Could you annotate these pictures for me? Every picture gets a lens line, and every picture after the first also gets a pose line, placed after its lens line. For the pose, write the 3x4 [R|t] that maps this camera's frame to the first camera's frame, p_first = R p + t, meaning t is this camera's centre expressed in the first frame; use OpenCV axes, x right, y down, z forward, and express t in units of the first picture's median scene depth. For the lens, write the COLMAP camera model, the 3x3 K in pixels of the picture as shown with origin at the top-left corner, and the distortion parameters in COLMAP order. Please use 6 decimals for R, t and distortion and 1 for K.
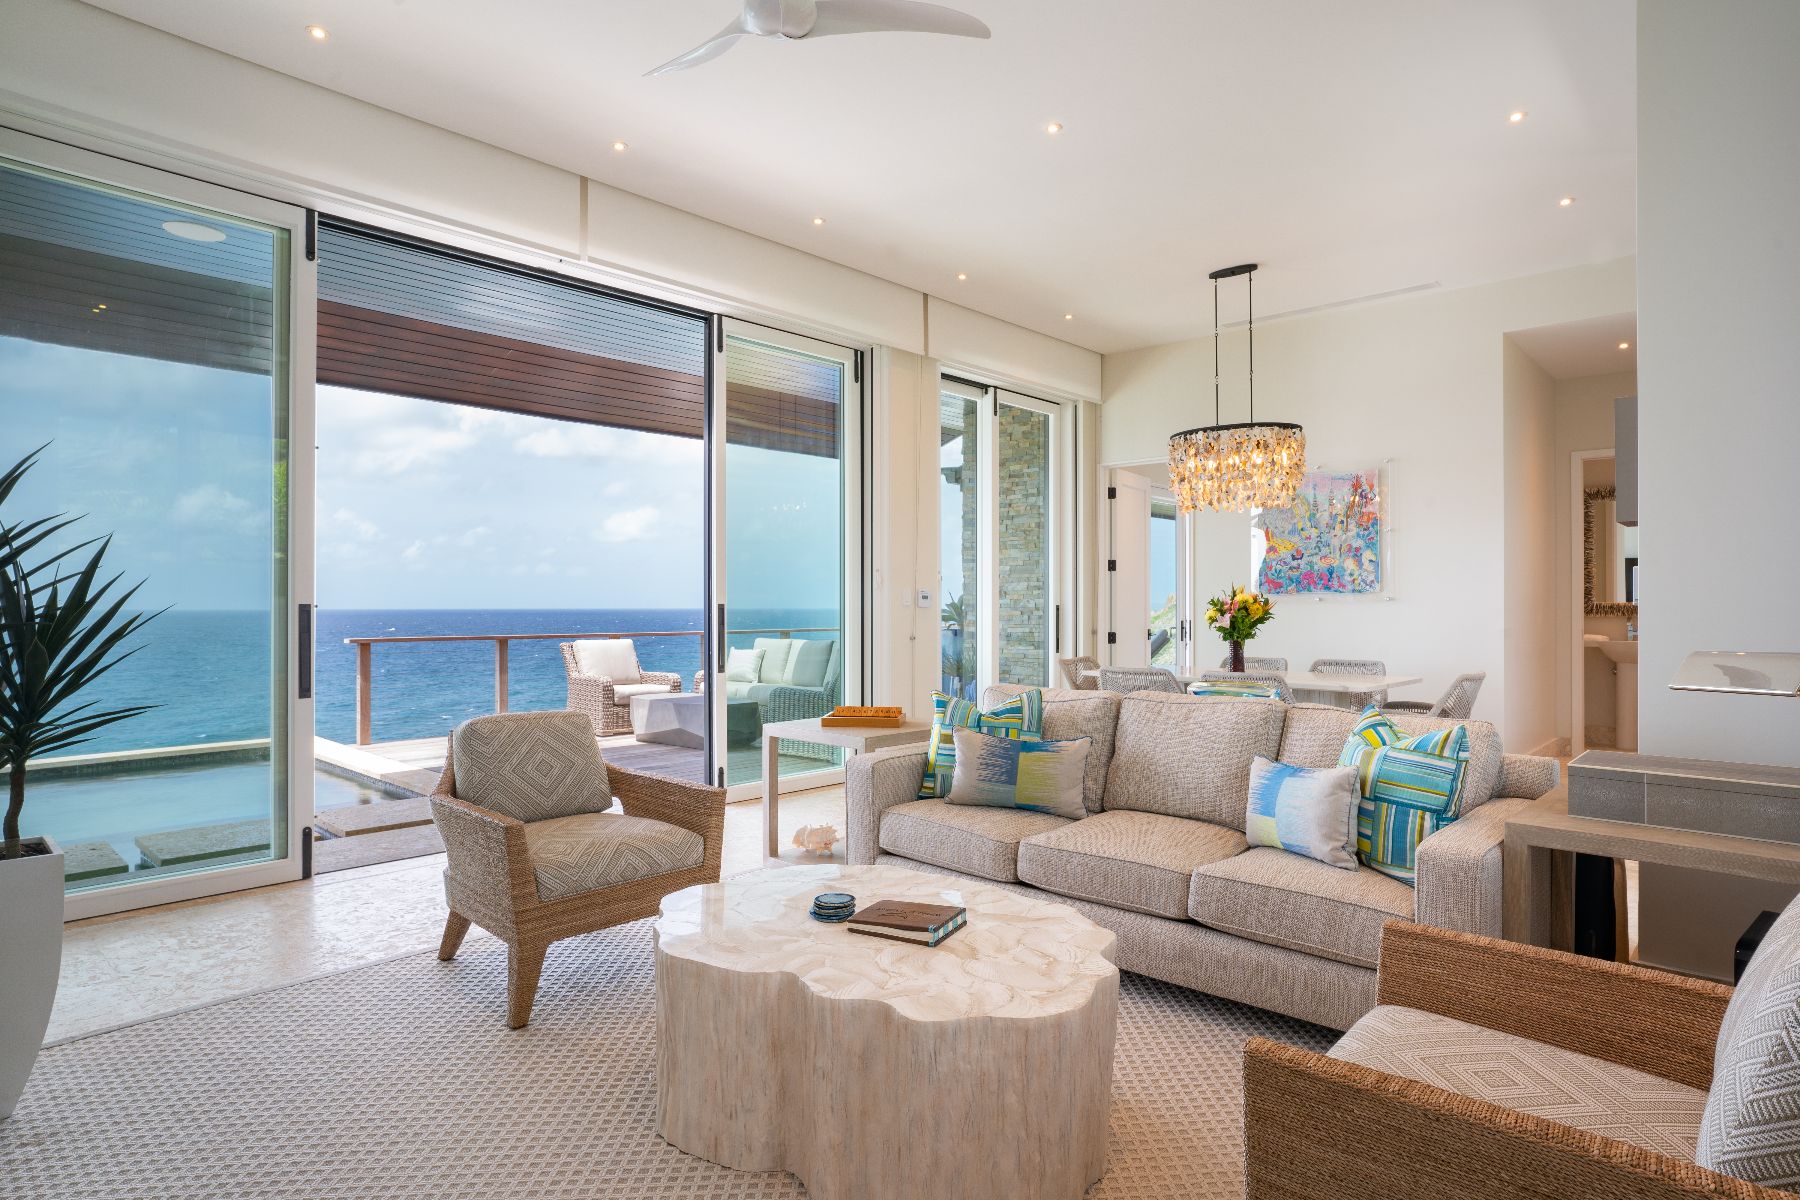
lens RADIAL K [[1004.7, 0, 900.0], [0, 1004.7, 600.0], [0, 0, 1]] dist [-0.000889, -0.000455]
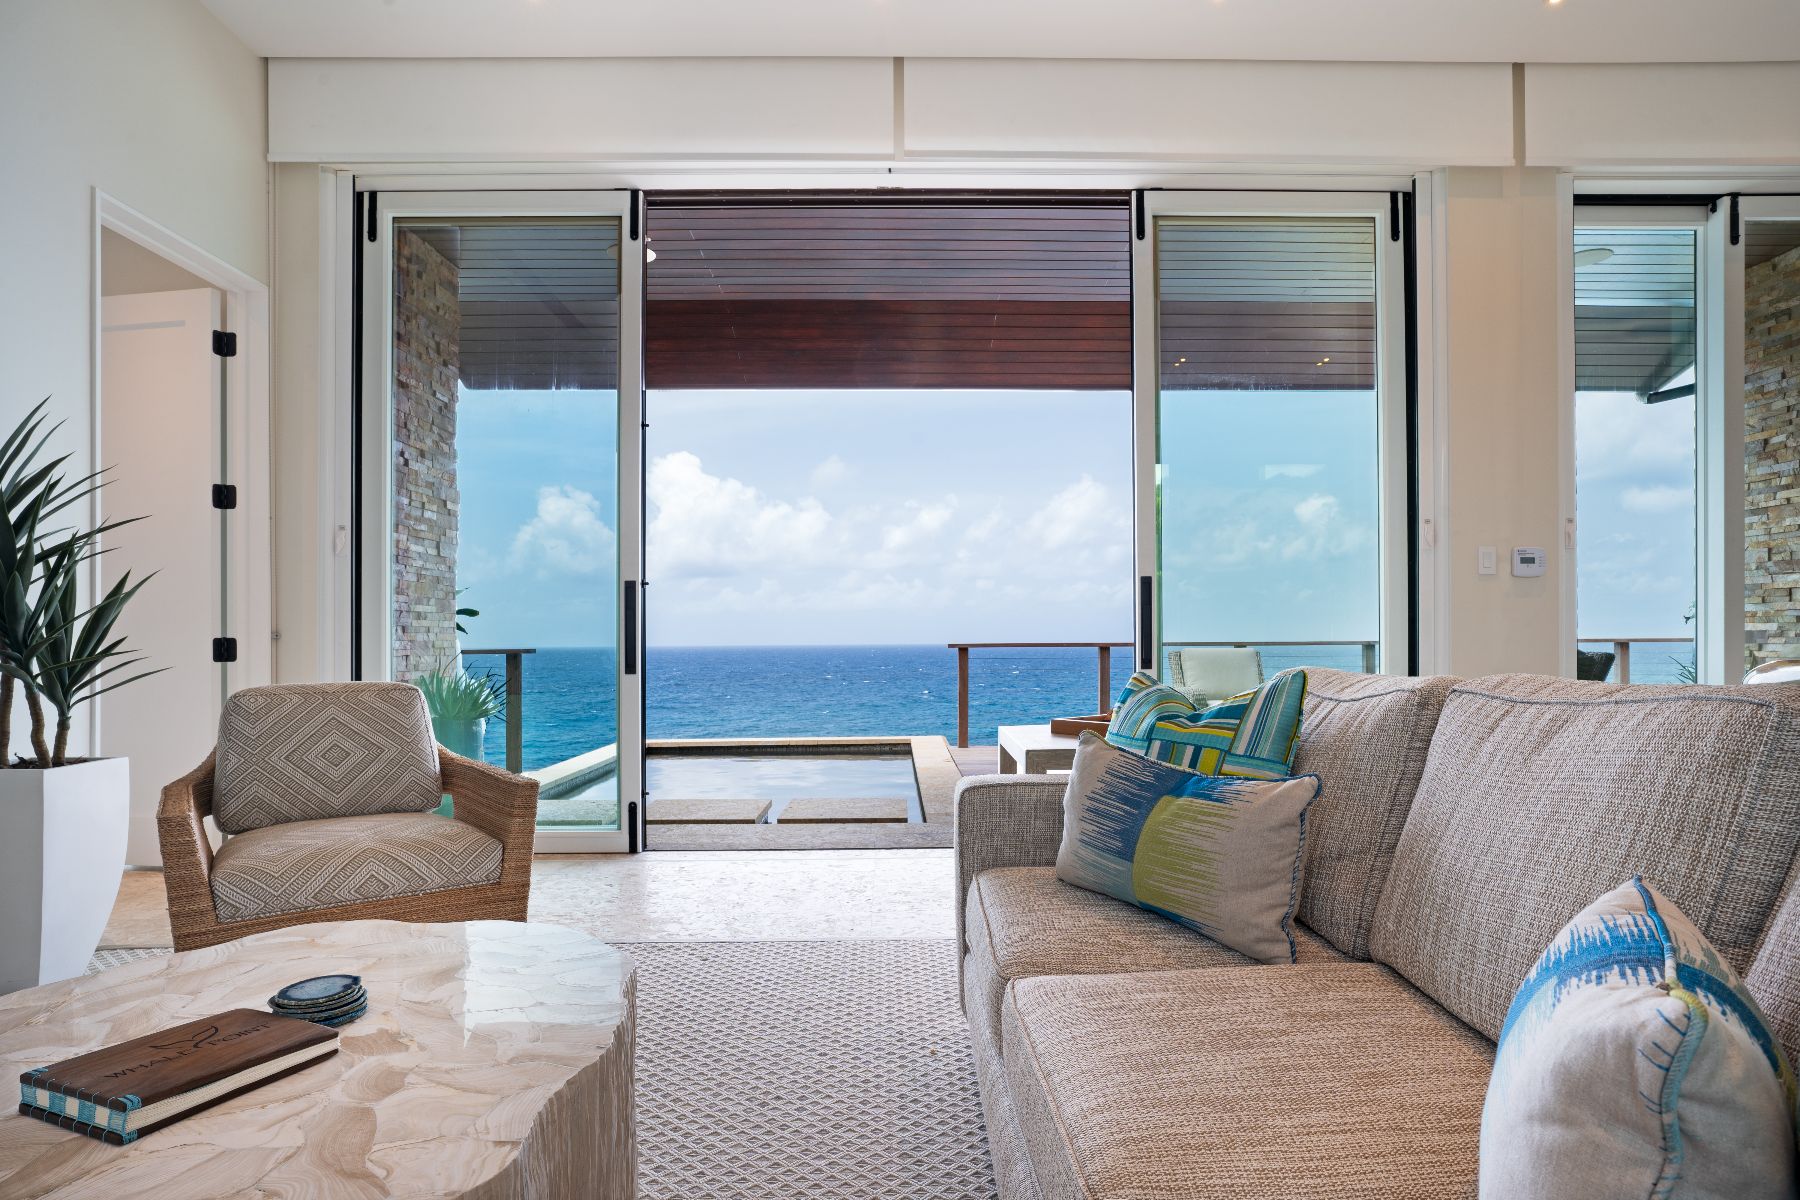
lens RADIAL K [[996.7, 0, 899.4], [0, 996.7, 650.0], [0, 0, 1]] dist [-0.058559, 0.039482]
pose [[0.693289, -0.000895, -0.720659, 0.301284], [0.011793, 0.999879, 0.010103, 0.064425], [0.720563, -0.015503, 0.693216, 0.489052]]
